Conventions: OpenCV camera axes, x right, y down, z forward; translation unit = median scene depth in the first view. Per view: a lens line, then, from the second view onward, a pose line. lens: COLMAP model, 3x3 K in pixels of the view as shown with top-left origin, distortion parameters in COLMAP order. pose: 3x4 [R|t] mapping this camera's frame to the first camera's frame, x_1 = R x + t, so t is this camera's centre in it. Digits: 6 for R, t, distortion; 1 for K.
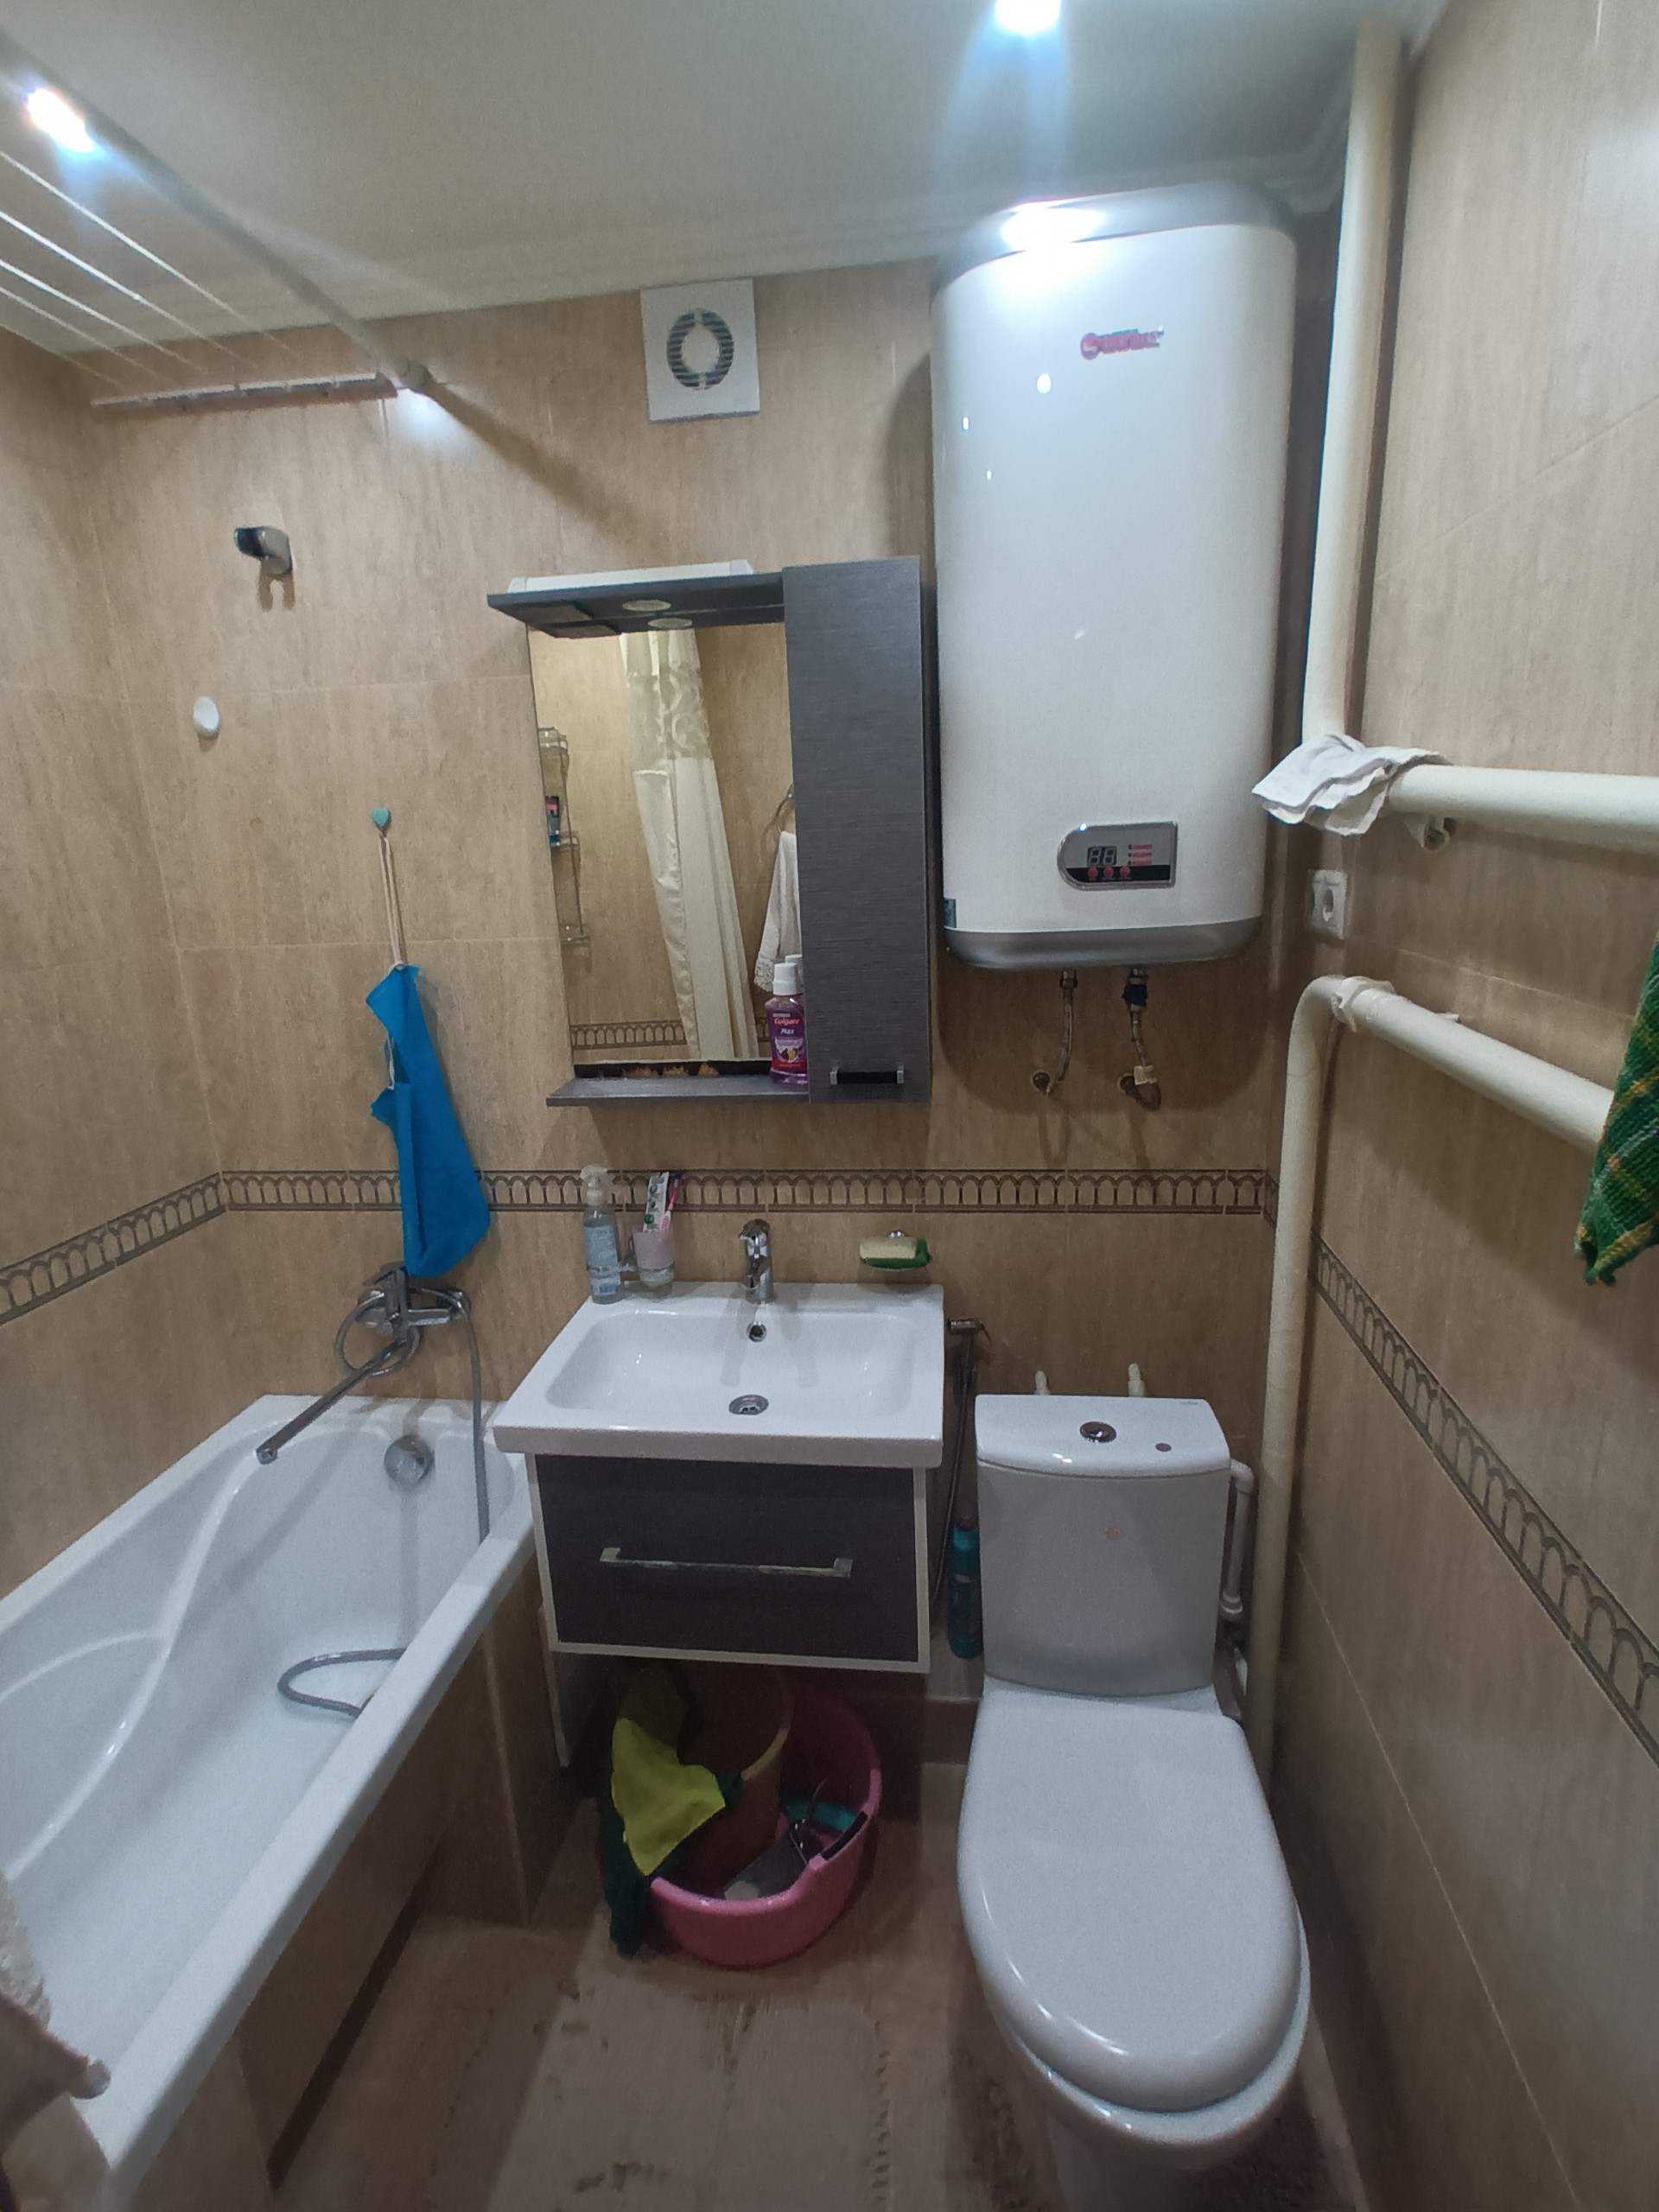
lens RADIAL K [[1025.7, 0, 829.9], [0, 1025.7, 1090.7], [0, 0, 1]] dist [-0.000441, 0.001401]
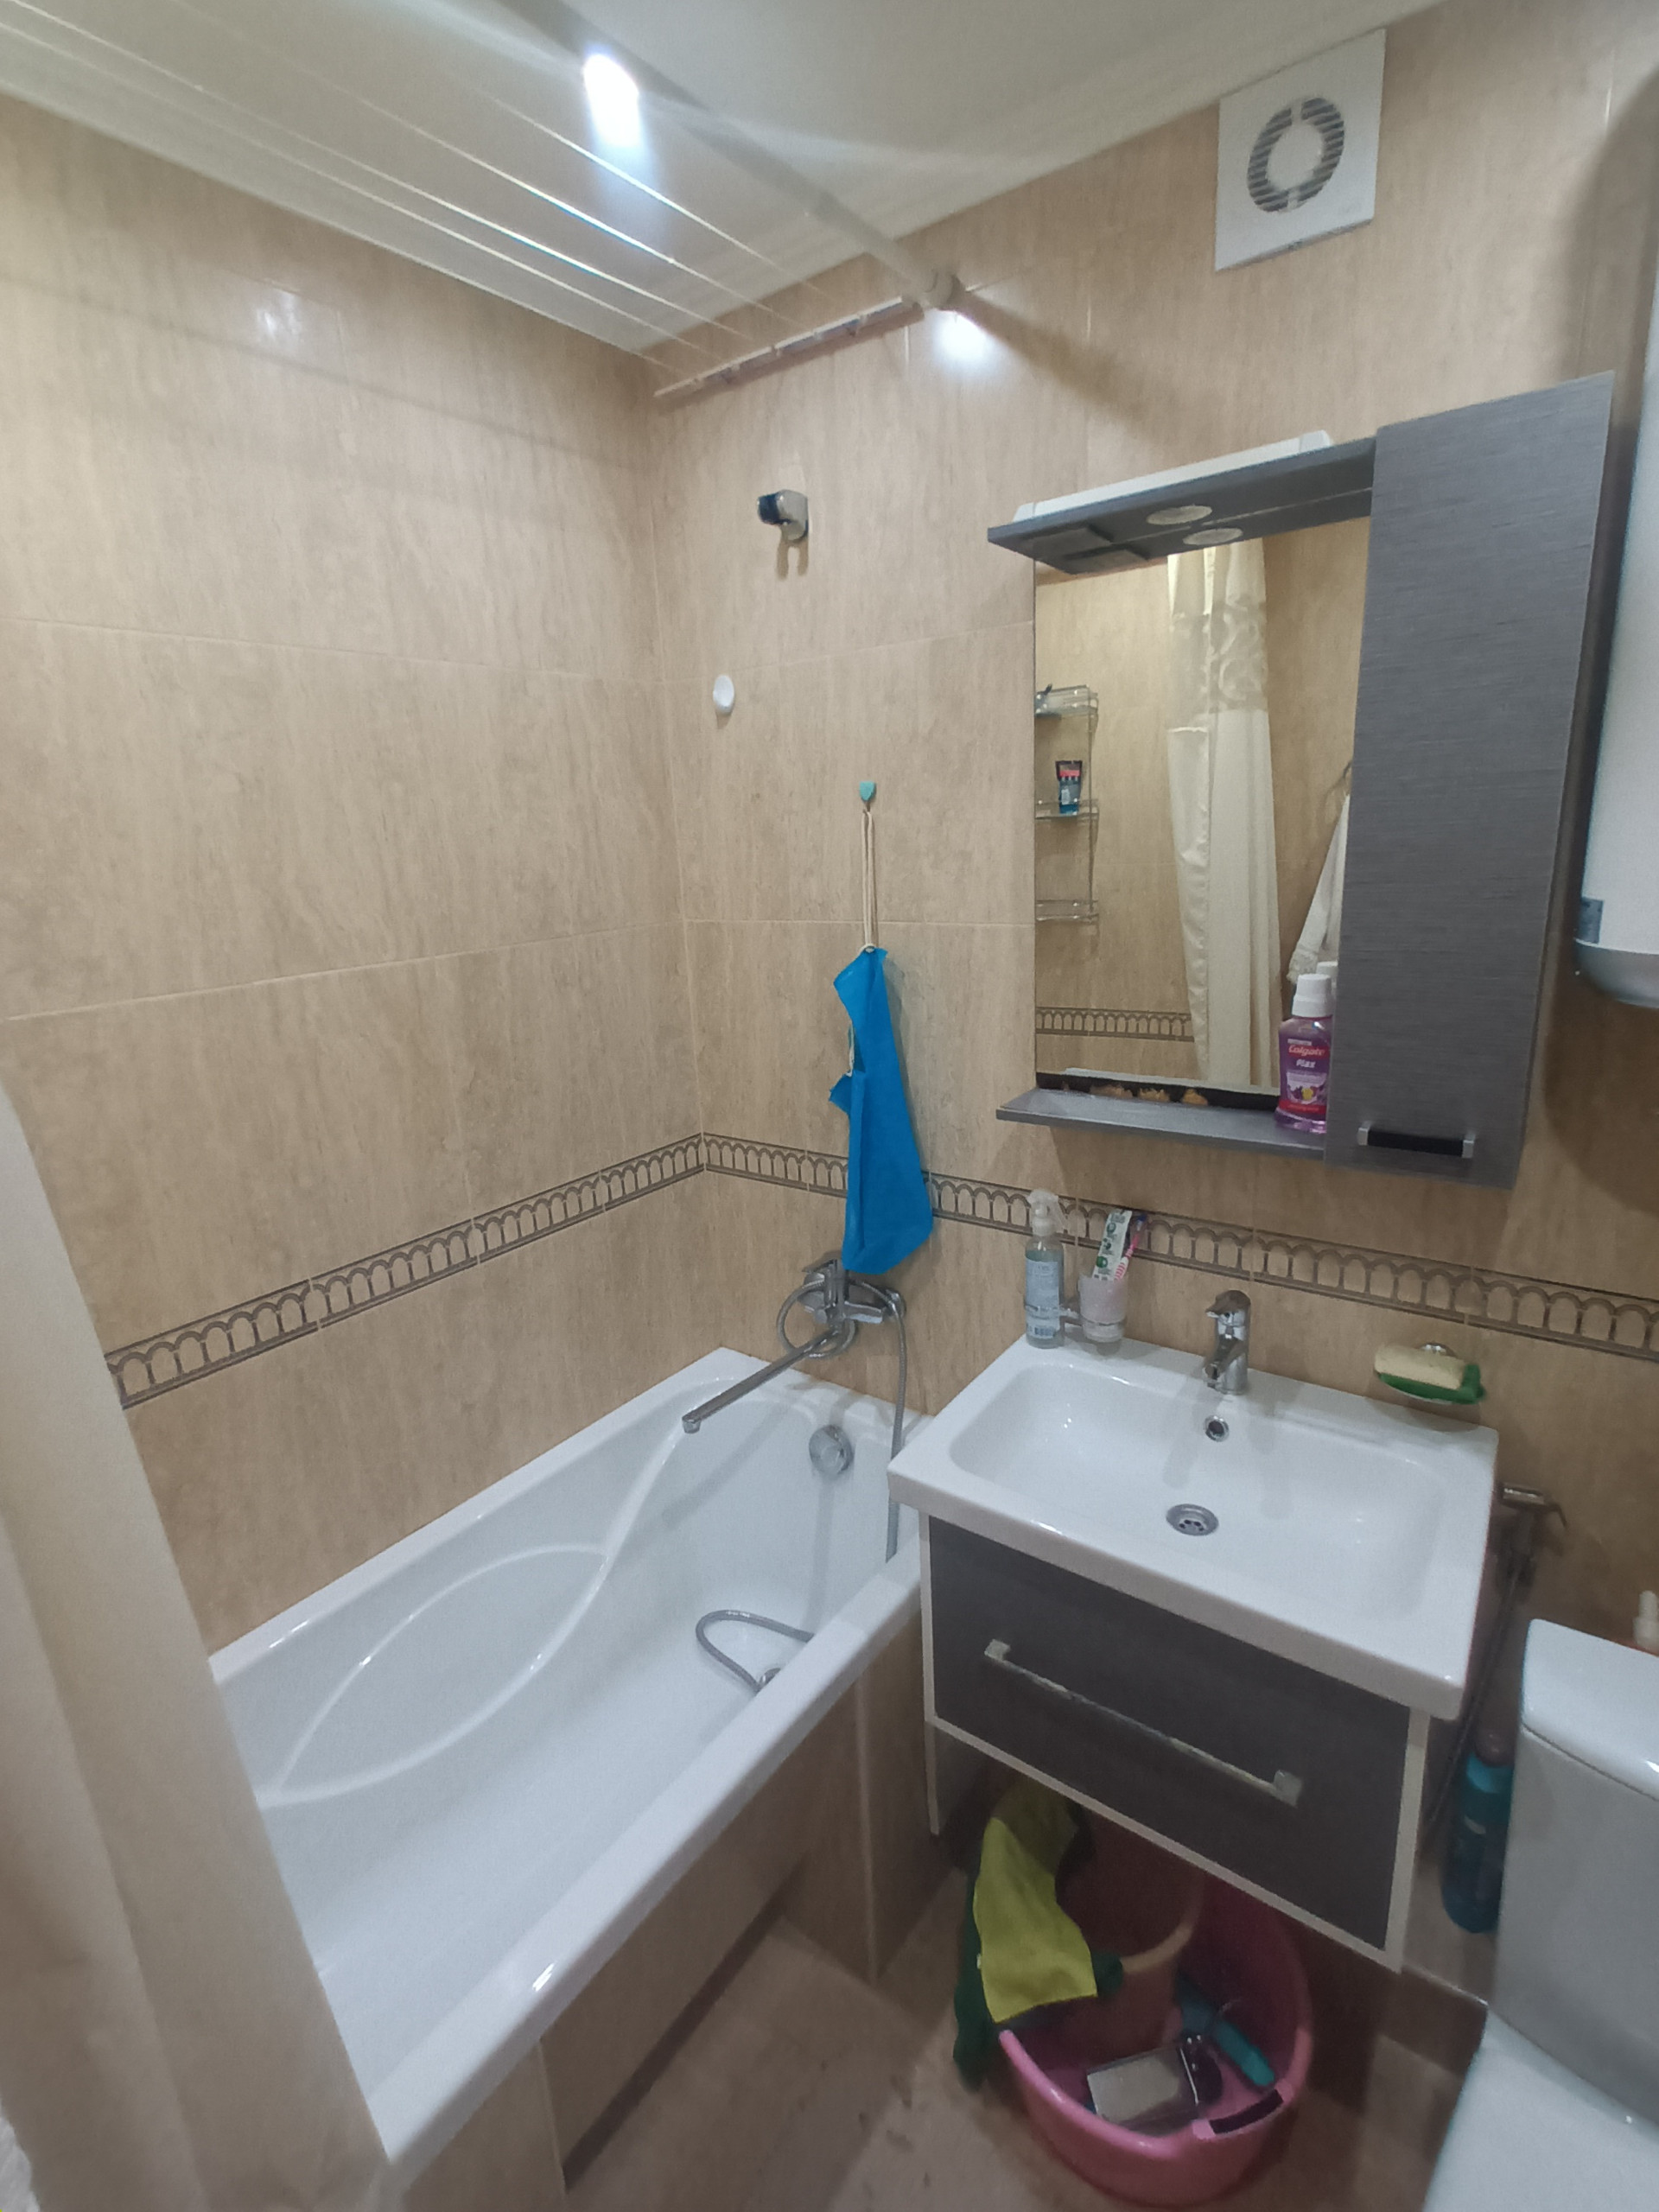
lens RADIAL K [[1025.7, 0, 829.9], [0, 1025.7, 1090.7], [0, 0, 1]] dist [-0.000441, 0.001401]
pose [[0.873295, 0.120372, -0.472087, 0.011646], [-0.104784, 0.992726, 0.059287, -0.043847], [0.475790, -0.002308, 0.879556, 0.150658]]
